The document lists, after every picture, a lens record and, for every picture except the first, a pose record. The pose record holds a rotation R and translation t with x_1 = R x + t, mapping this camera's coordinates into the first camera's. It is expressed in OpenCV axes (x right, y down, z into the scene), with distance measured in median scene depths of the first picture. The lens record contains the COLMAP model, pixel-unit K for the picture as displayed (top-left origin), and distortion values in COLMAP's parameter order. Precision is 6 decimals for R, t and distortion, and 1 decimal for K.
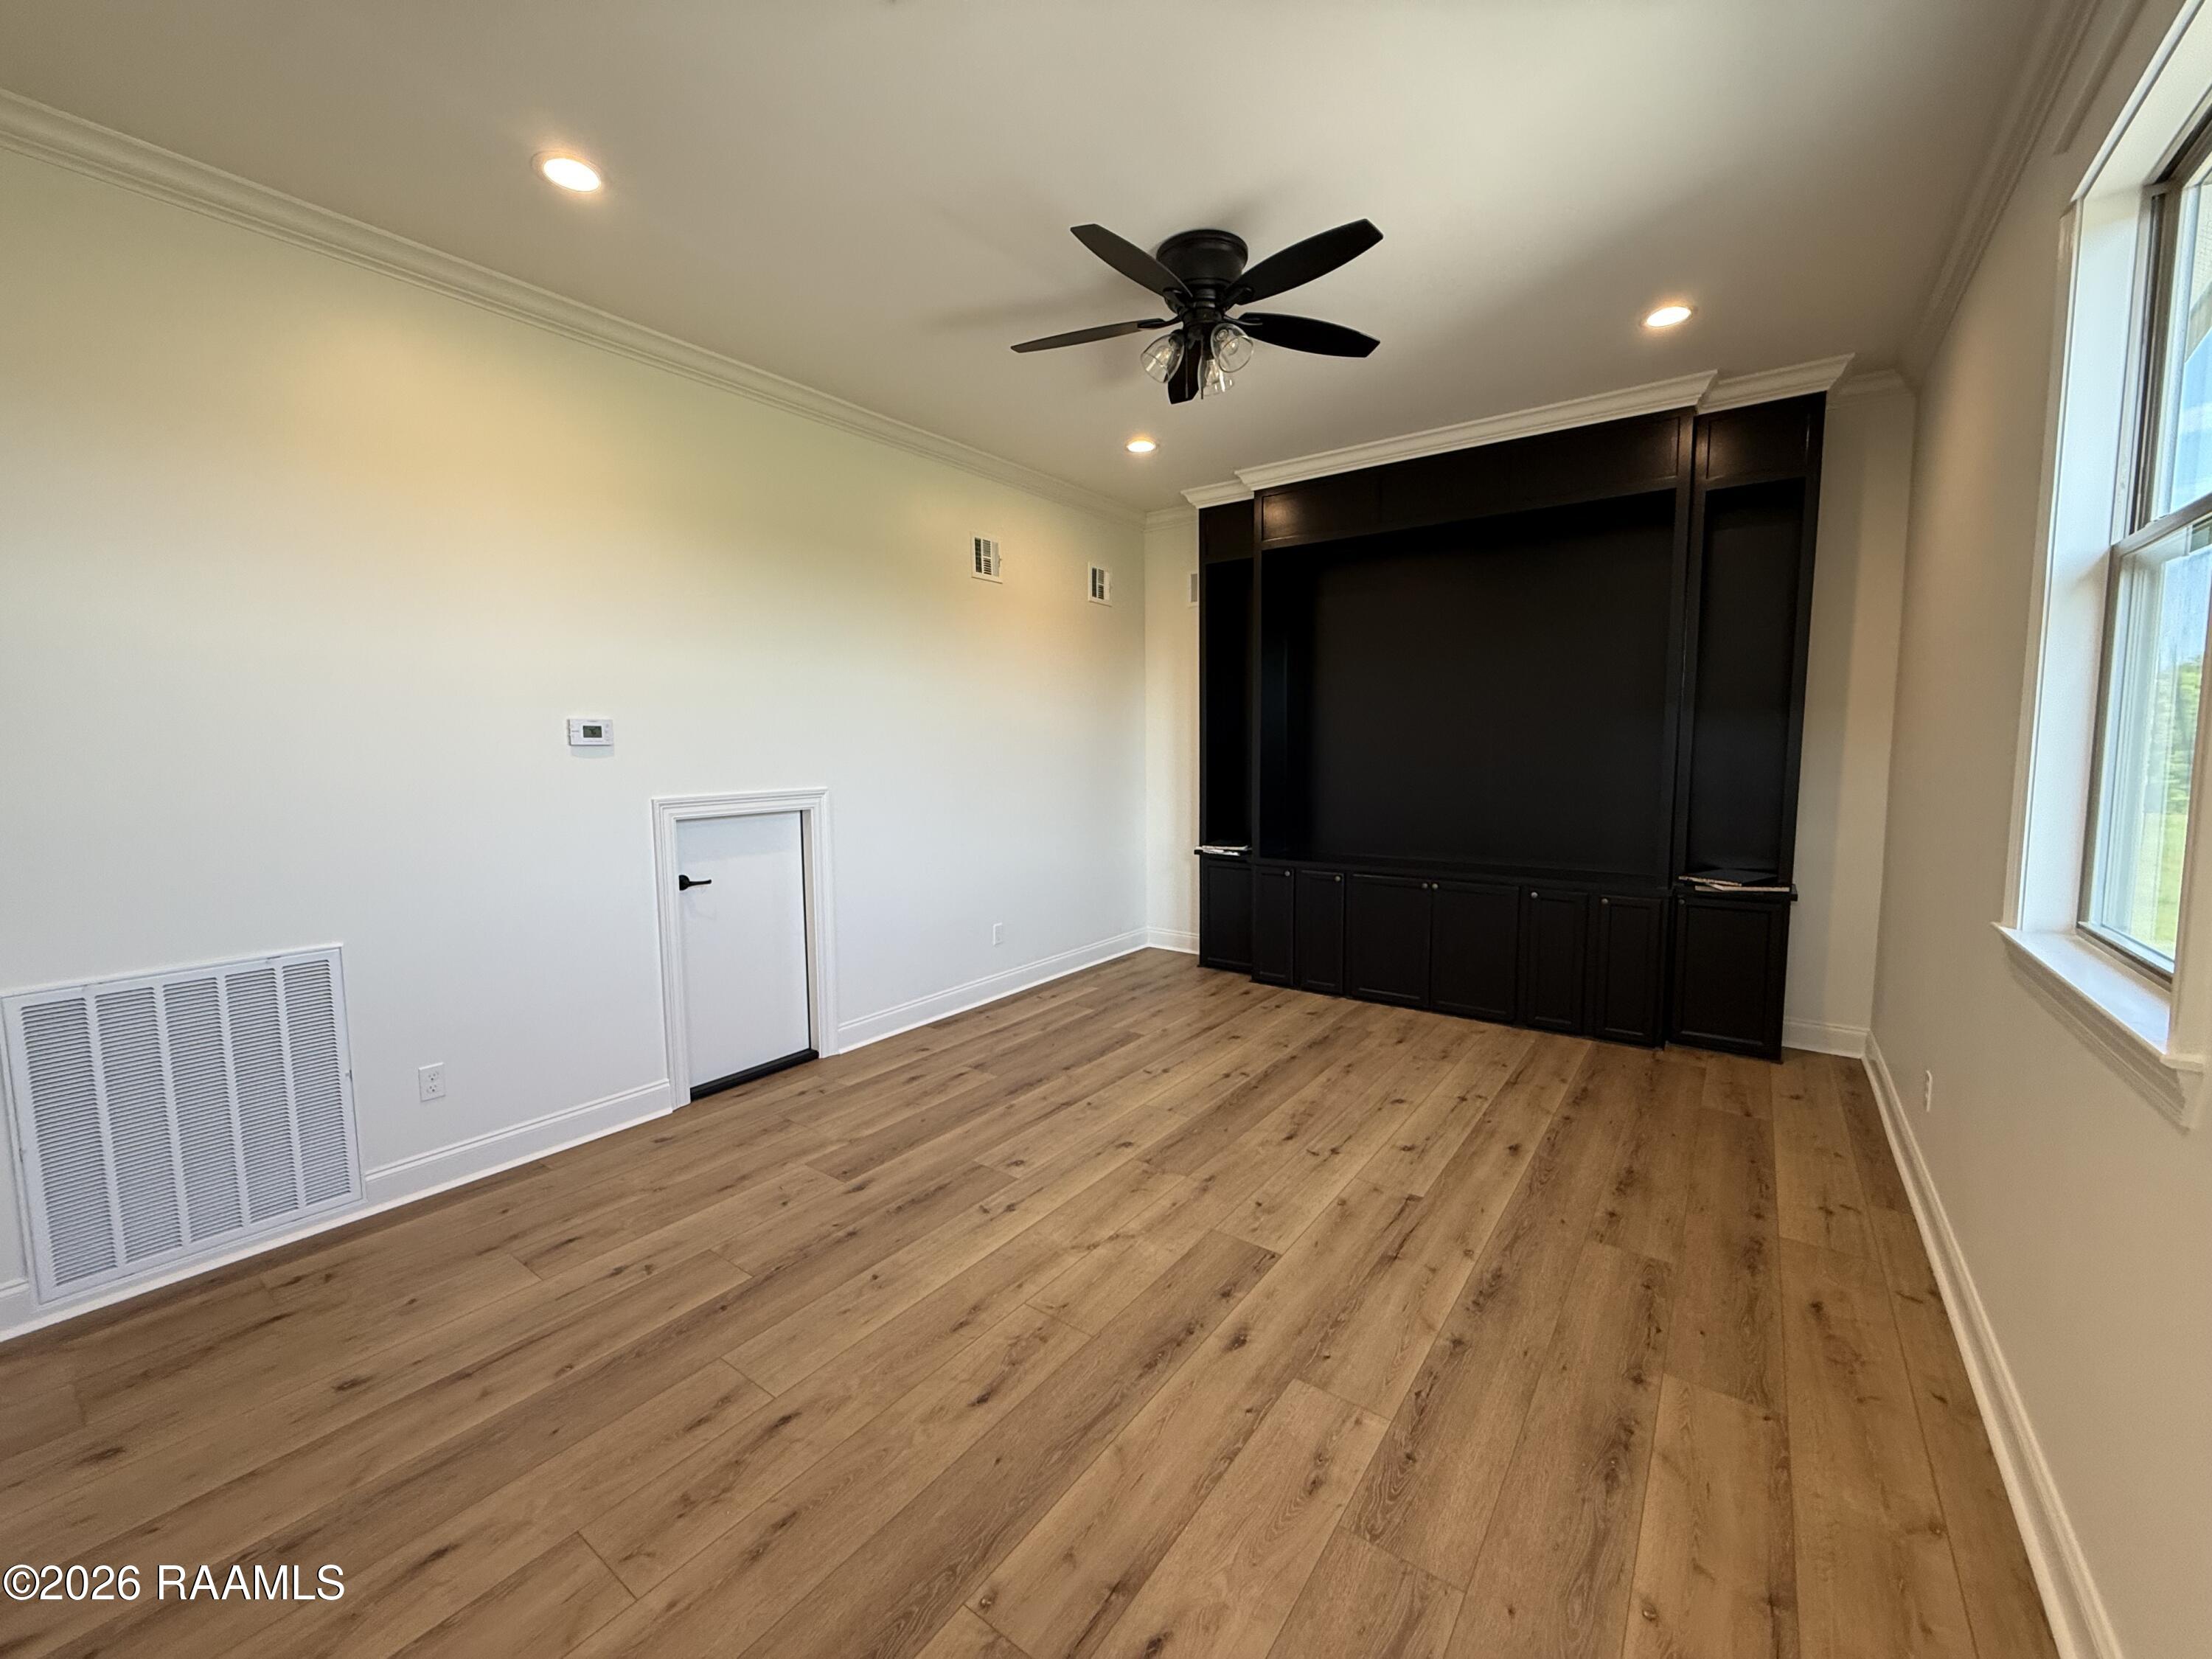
lens RADIAL K [[932.3, 0, 1107.9], [0, 932.3, 836.8], [0, 0, 1]] dist [-0.003036, 0.000254]
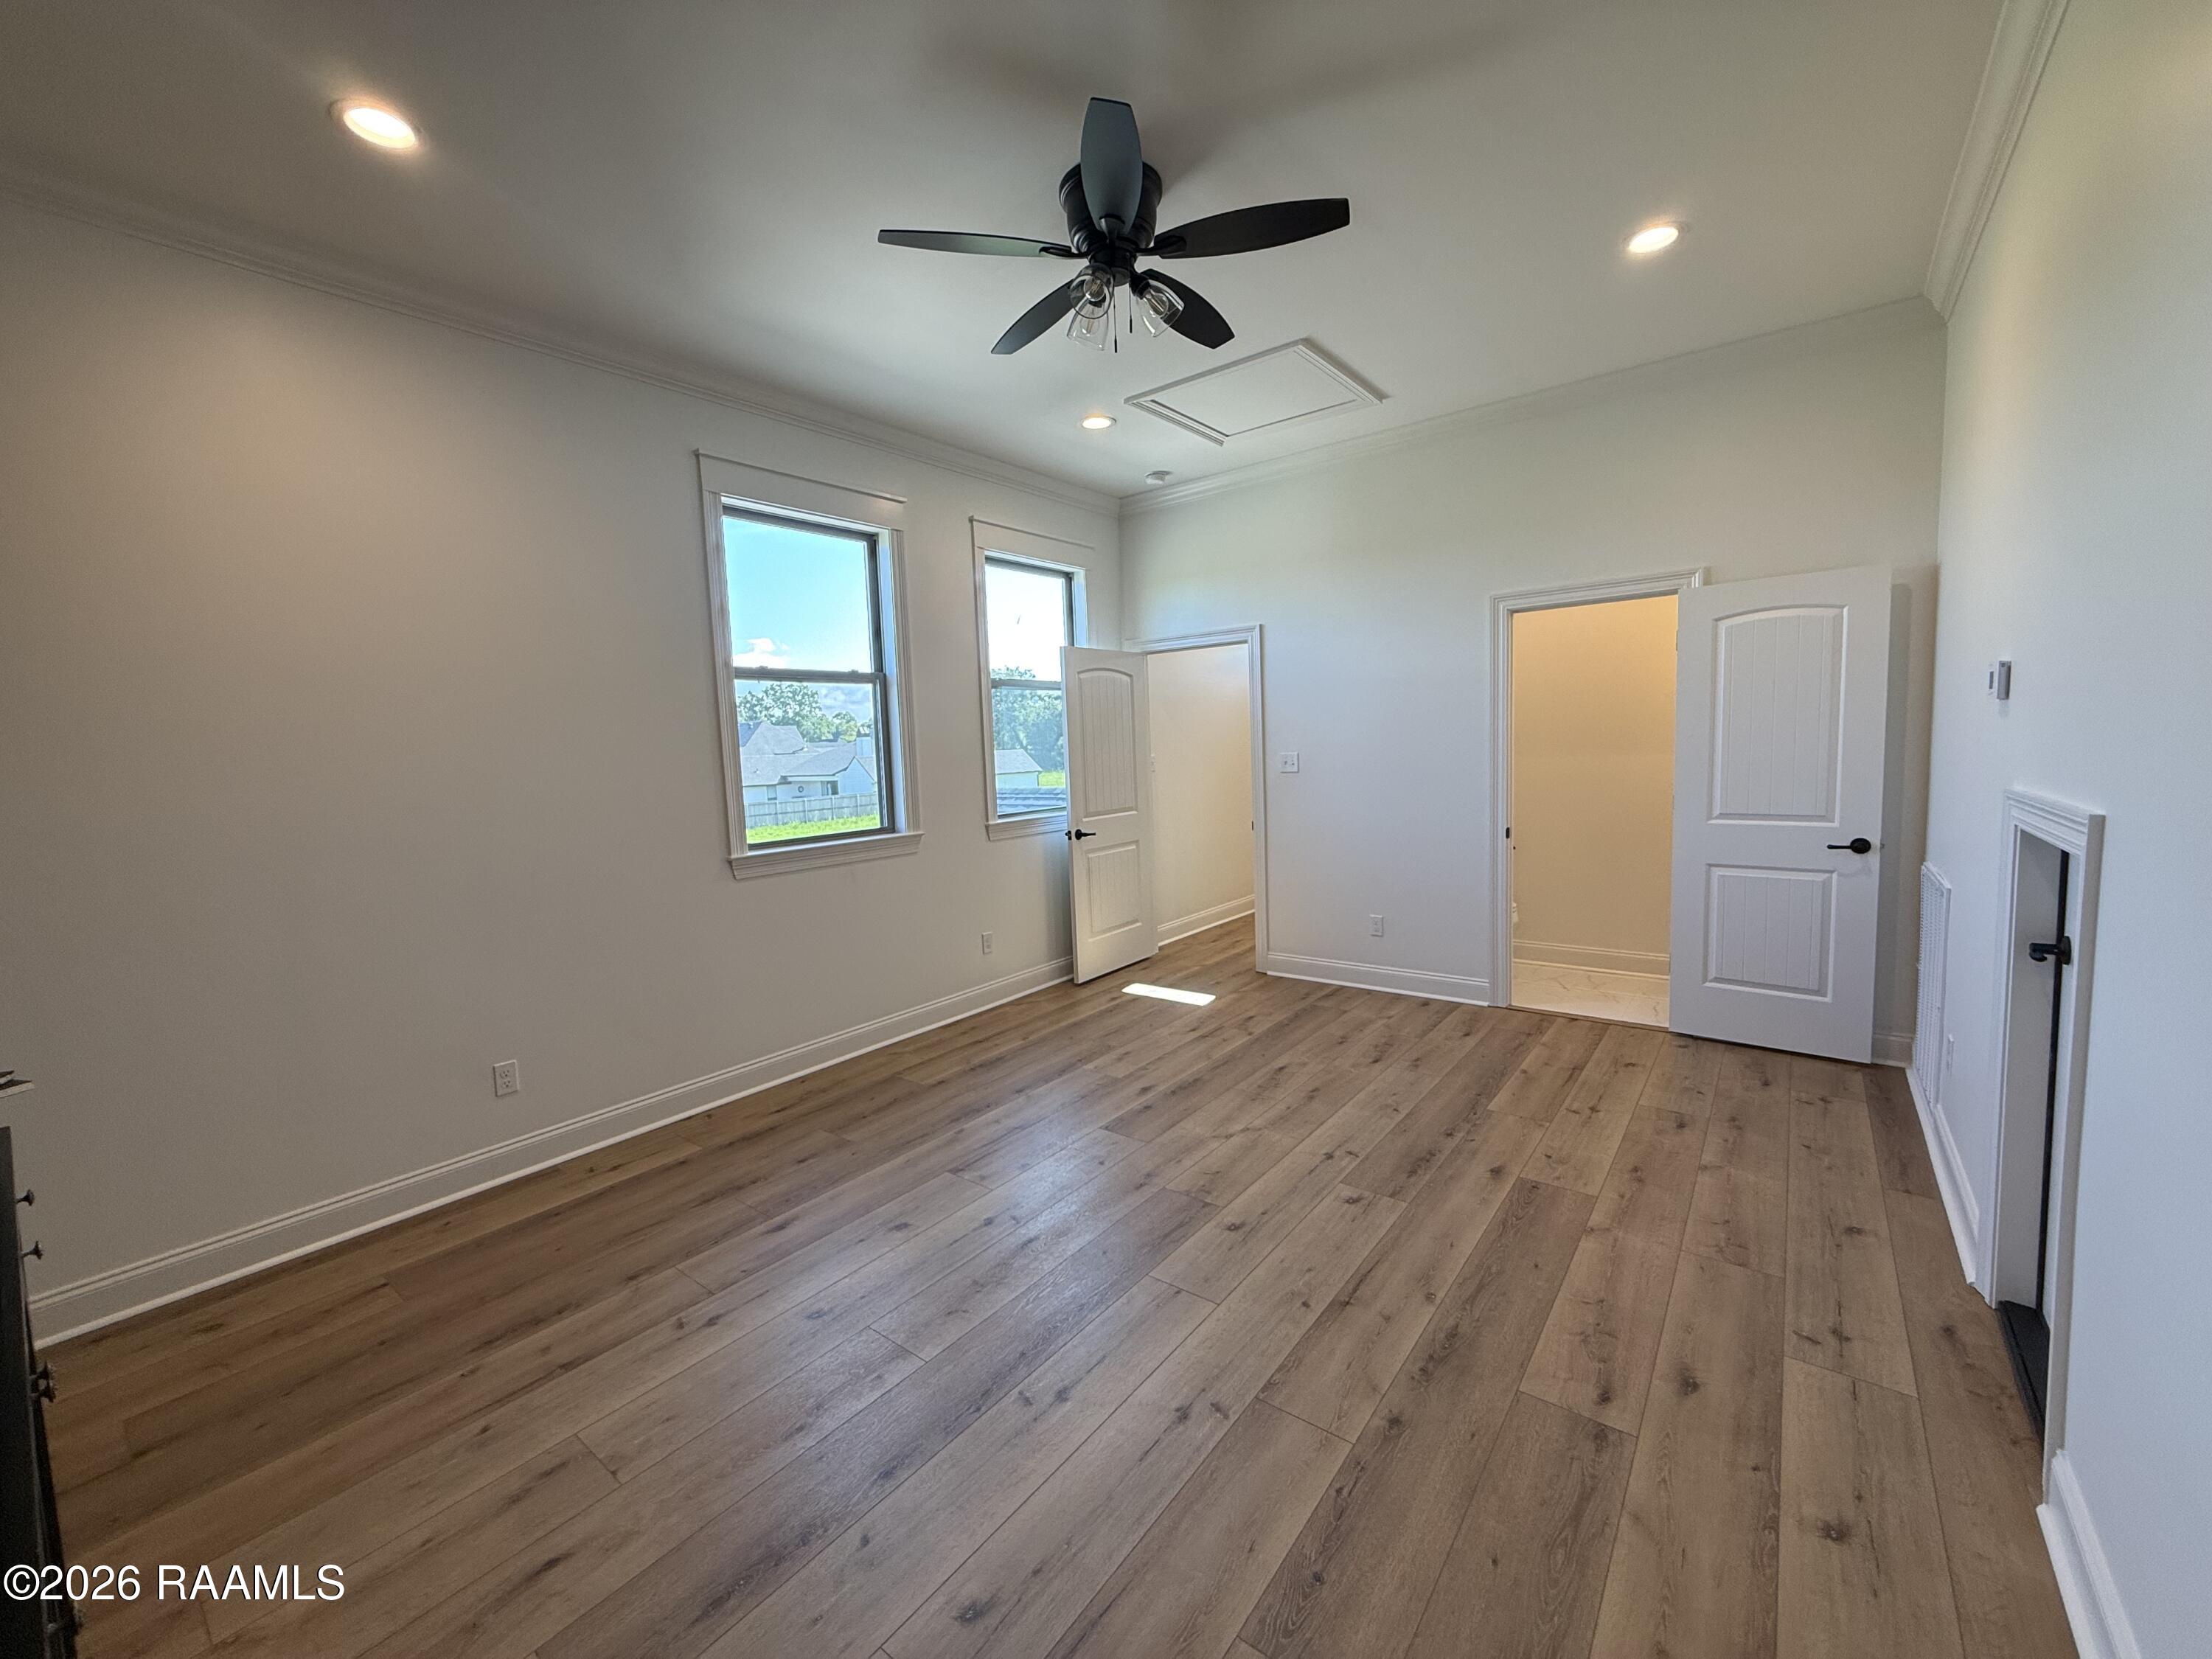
lens RADIAL K [[932.3, 0, 1102.2], [0, 932.3, 828.2], [0, 0, 1]] dist [-0.003036, 0.000254]
pose [[-0.998252, 0.043157, 0.040368, 0.106785], [0.049984, 0.981044, 0.187227, -0.209070], [-0.031523, 0.188918, -0.981487, 2.132350]]
